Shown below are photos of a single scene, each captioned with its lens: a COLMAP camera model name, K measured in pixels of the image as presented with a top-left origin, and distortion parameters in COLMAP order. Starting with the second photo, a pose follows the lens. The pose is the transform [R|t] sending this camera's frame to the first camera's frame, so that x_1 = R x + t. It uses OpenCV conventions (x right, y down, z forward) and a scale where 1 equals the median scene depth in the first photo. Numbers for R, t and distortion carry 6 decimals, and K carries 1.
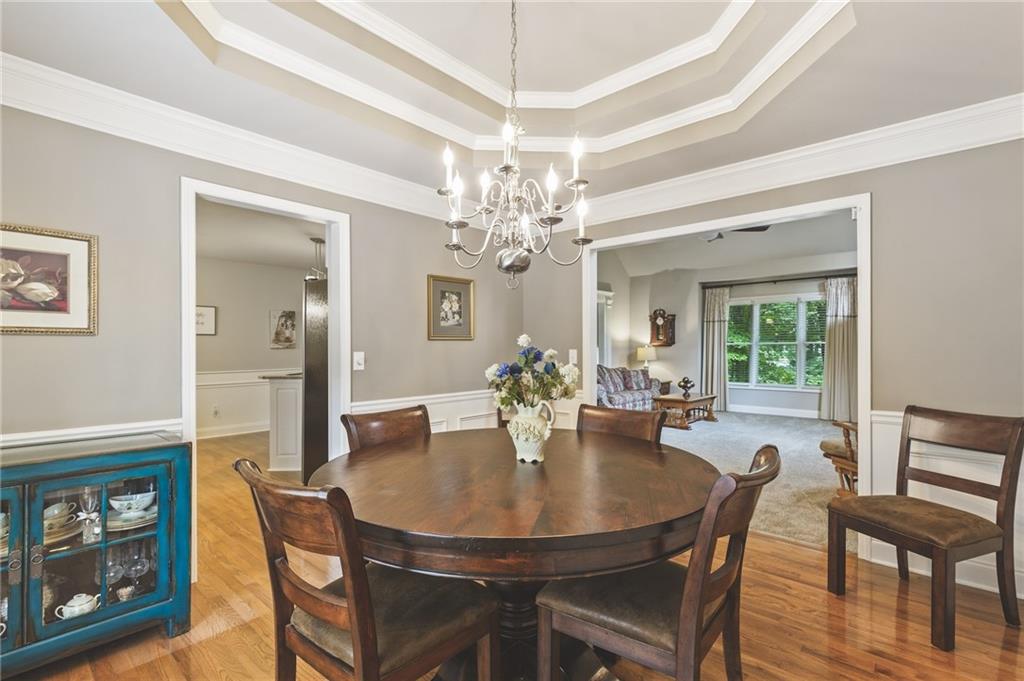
lens RADIAL K [[463.9, 0, 512.1], [0, 463.9, 348.0], [0, 0, 1]] dist [0.001558, -0.000558]
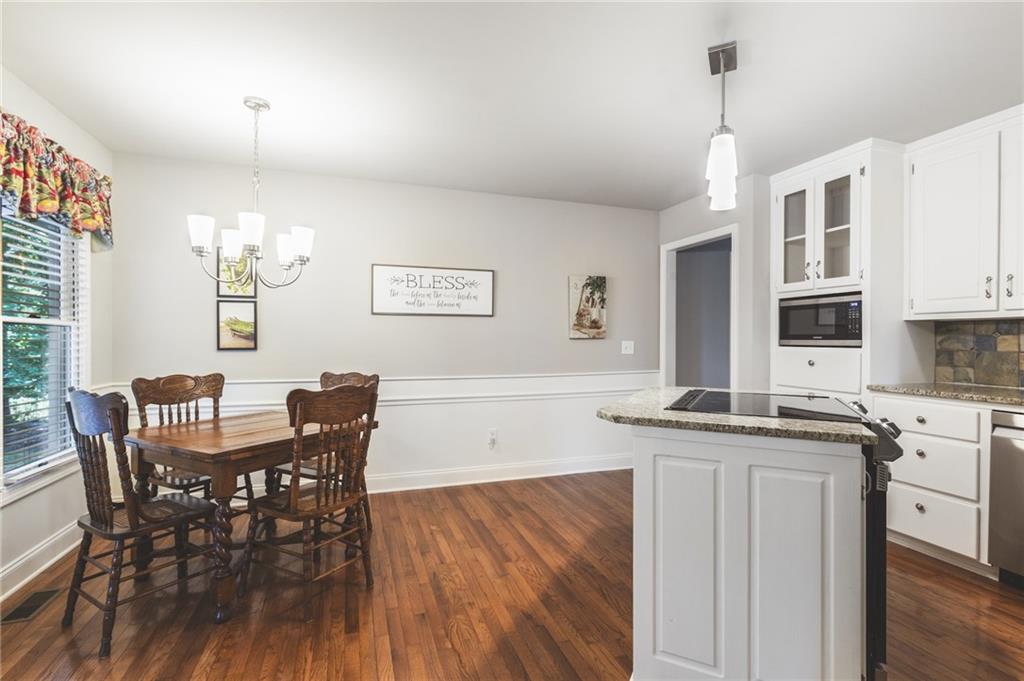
lens RADIAL K [[463.9, 0, 511.0], [0, 463.9, 346.1], [0, 0, 1]] dist [0.001558, -0.000558]
pose [[0.862411, 0.006831, -0.506162, -0.278339], [-0.004328, 0.999972, 0.006120, 0.006999], [0.506189, -0.003087, 0.862417, 0.436715]]
